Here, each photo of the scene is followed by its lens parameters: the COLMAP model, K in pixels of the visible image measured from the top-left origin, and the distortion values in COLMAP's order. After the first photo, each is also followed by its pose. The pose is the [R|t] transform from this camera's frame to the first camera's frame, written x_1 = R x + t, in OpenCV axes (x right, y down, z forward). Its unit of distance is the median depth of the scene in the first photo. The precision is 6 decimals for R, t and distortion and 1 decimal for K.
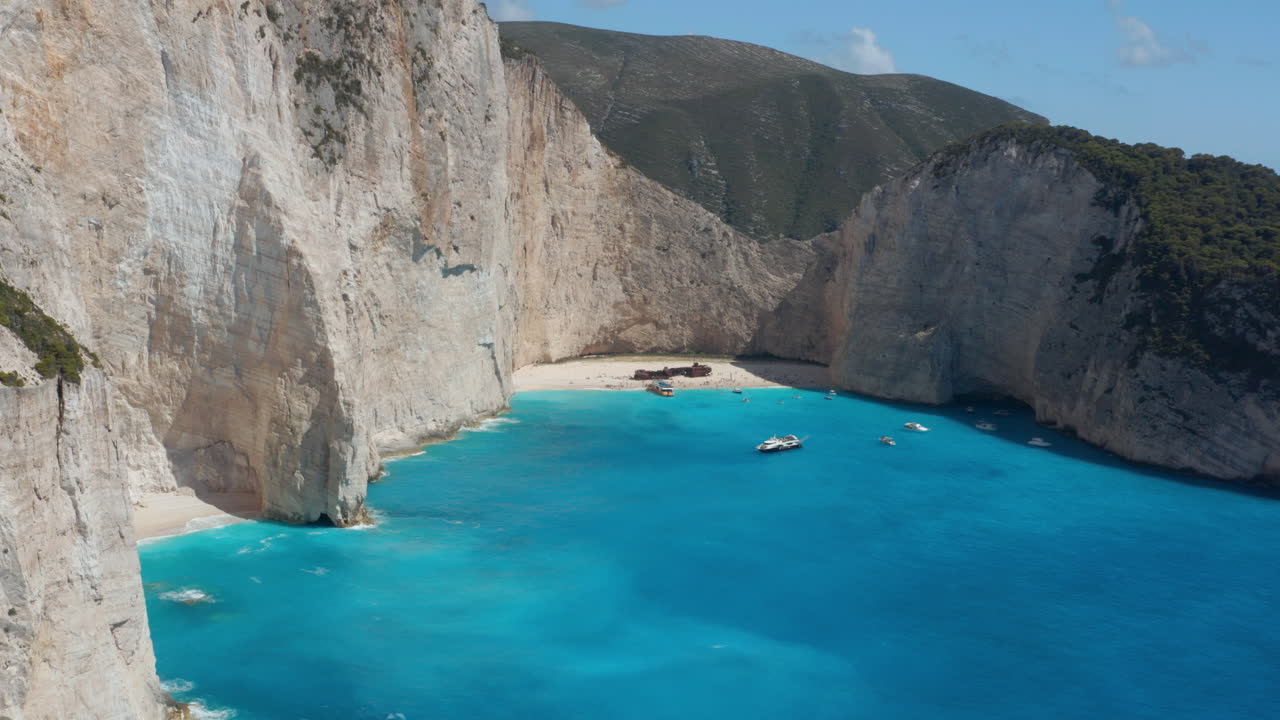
lens RADIAL K [[1435.3, 0, 640.0], [0, 1435.3, 360.0], [0, 0, 1]] dist [-0.177895, 0.002482]
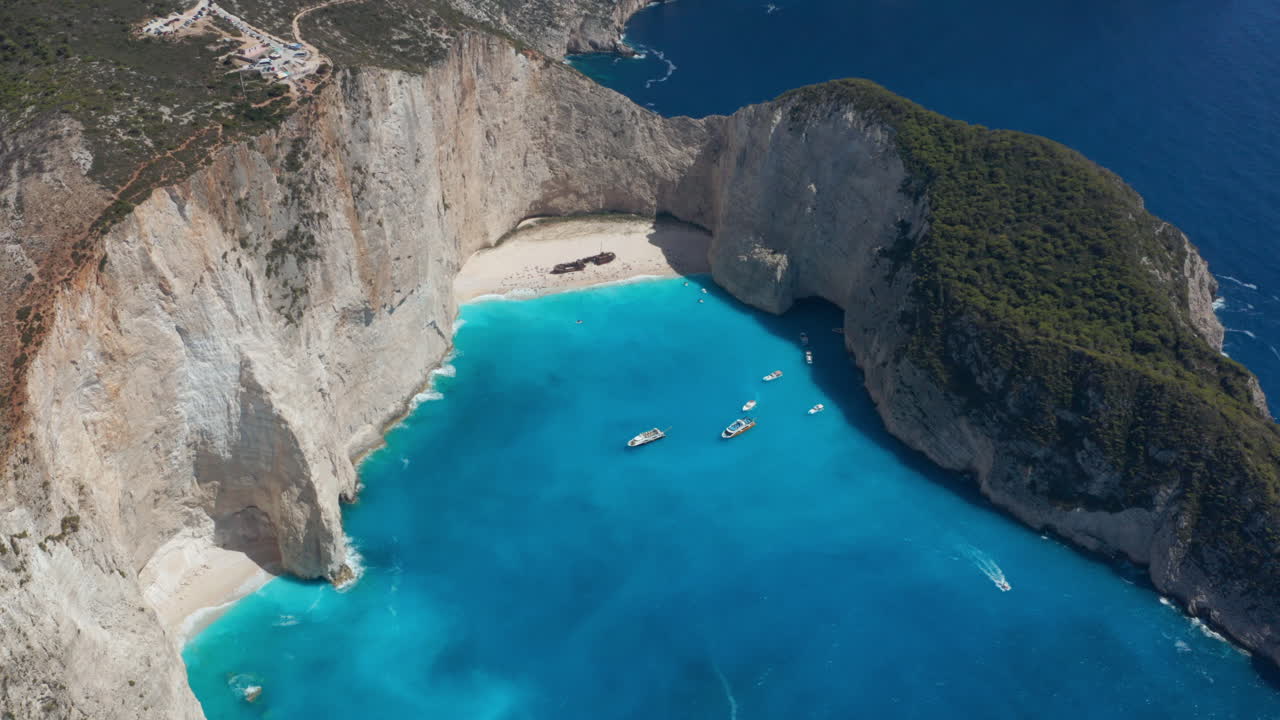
lens RADIAL K [[1435.3, 0, 640.0], [0, 1435.3, 360.0], [0, 0, 1]] dist [-0.177895, 0.002482]
pose [[0.999613, -0.004853, -0.027400, 0.107977], [0.015969, 0.906437, 0.422039, -0.454888], [0.022788, -0.422313, 0.906163, -0.204165]]
